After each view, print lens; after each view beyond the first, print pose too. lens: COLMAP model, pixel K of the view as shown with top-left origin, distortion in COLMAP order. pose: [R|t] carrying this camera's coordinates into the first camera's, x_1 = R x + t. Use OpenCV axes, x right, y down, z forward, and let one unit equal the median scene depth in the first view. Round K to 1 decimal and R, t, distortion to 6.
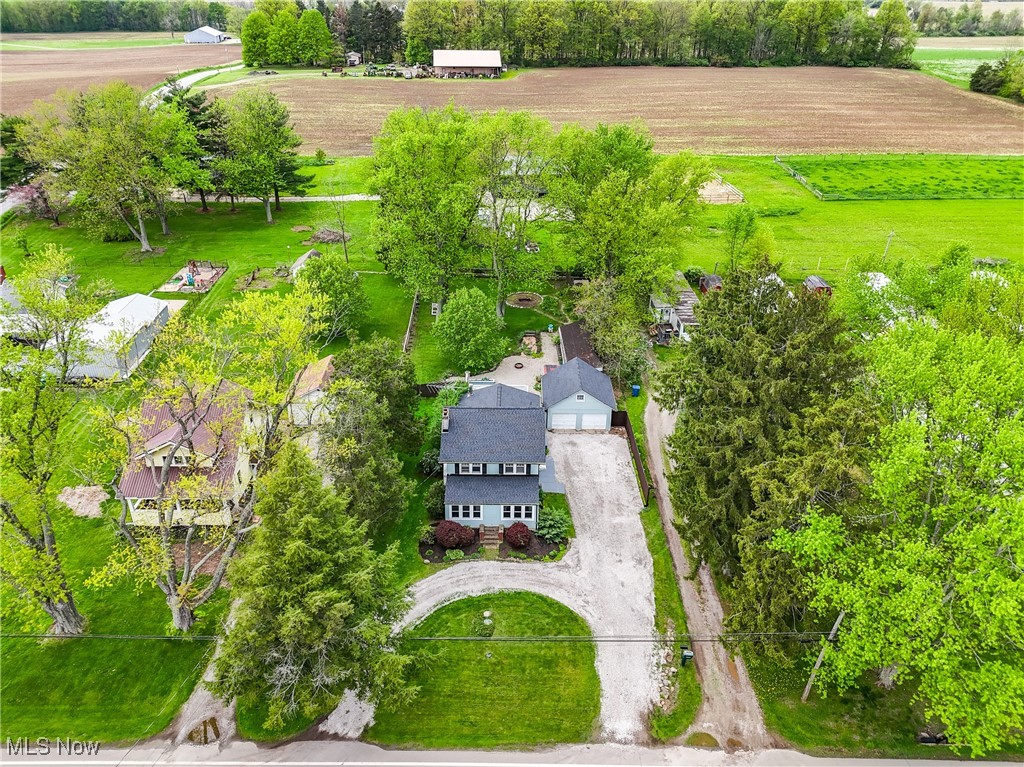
lens RADIAL K [[766.2, 0, 512.0], [0, 766.2, 383.5], [0, 0, 1]] dist [0.052283, -0.037978]
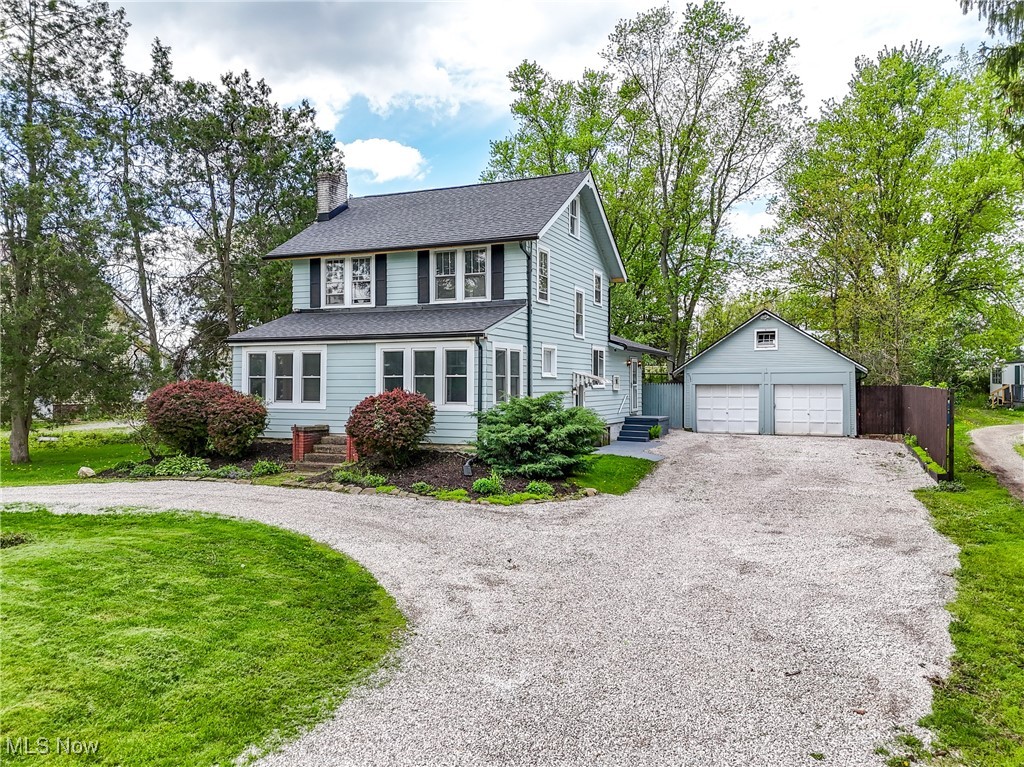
lens RADIAL K [[766.2, 0, 512.0], [0, 766.2, 383.5], [0, 0, 1]] dist [0.052283, -0.037978]
pose [[0.915095, -0.015955, -0.402923, 0.143954], [-0.184770, 0.871554, -0.454152, 0.271775], [0.358415, 0.490040, 0.794606, 0.709812]]
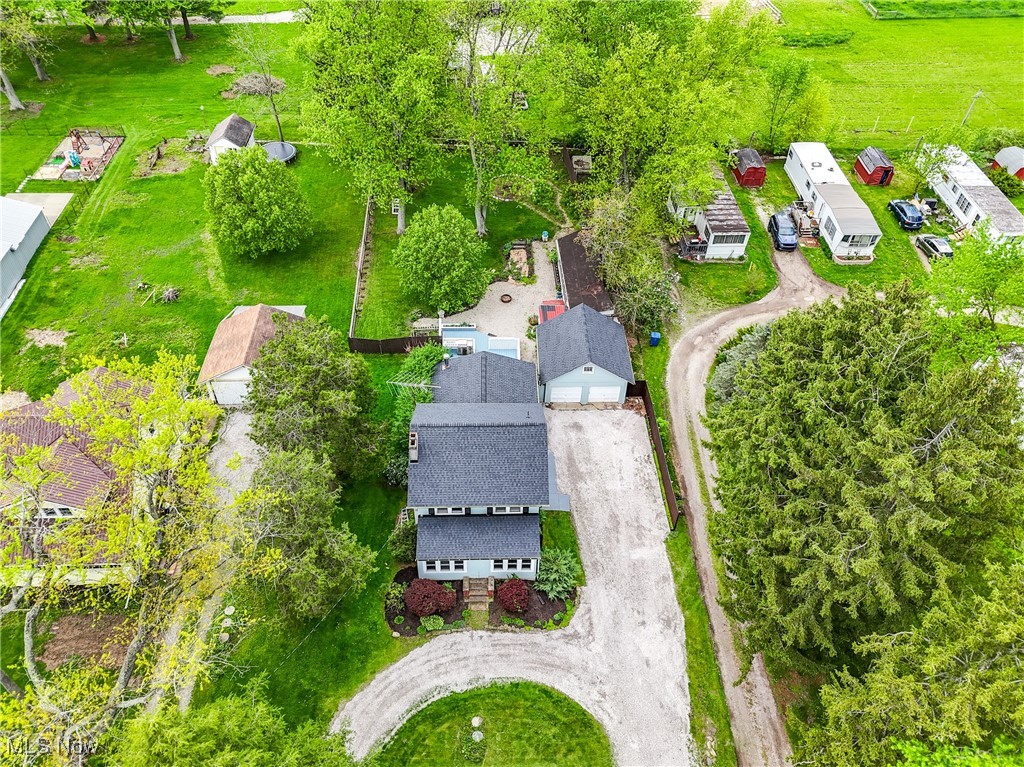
lens RADIAL K [[766.2, 0, 512.0], [0, 766.2, 383.5], [0, 0, 1]] dist [0.052283, -0.037978]
pose [[0.999469, -0.012108, 0.030251, -0.012835], [0.003480, 0.962752, 0.270364, -0.196056], [-0.032398, -0.270116, 0.962283, 0.280158]]
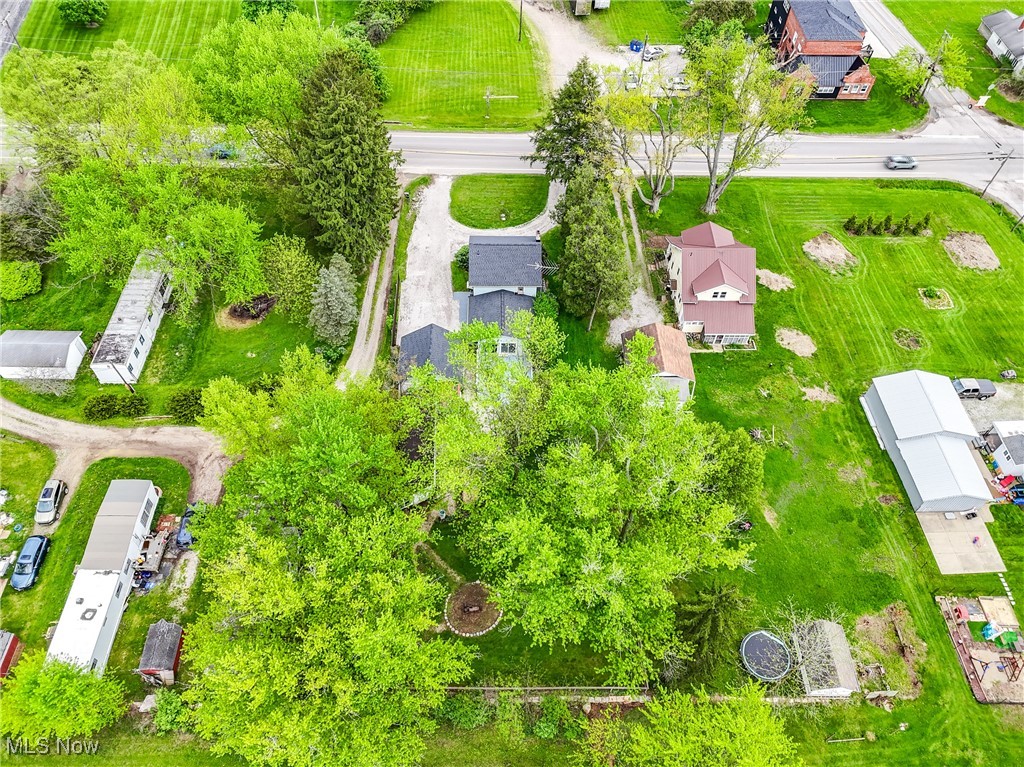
lens RADIAL K [[766.2, 0, 512.0], [0, 766.2, 383.5], [0, 0, 1]] dist [0.052283, -0.037978]
pose [[-0.999071, -0.009919, -0.041931, 0.018525], [-0.043013, 0.172174, 0.984127, -1.241643], [-0.002542, 0.985017, -0.172440, 1.419114]]
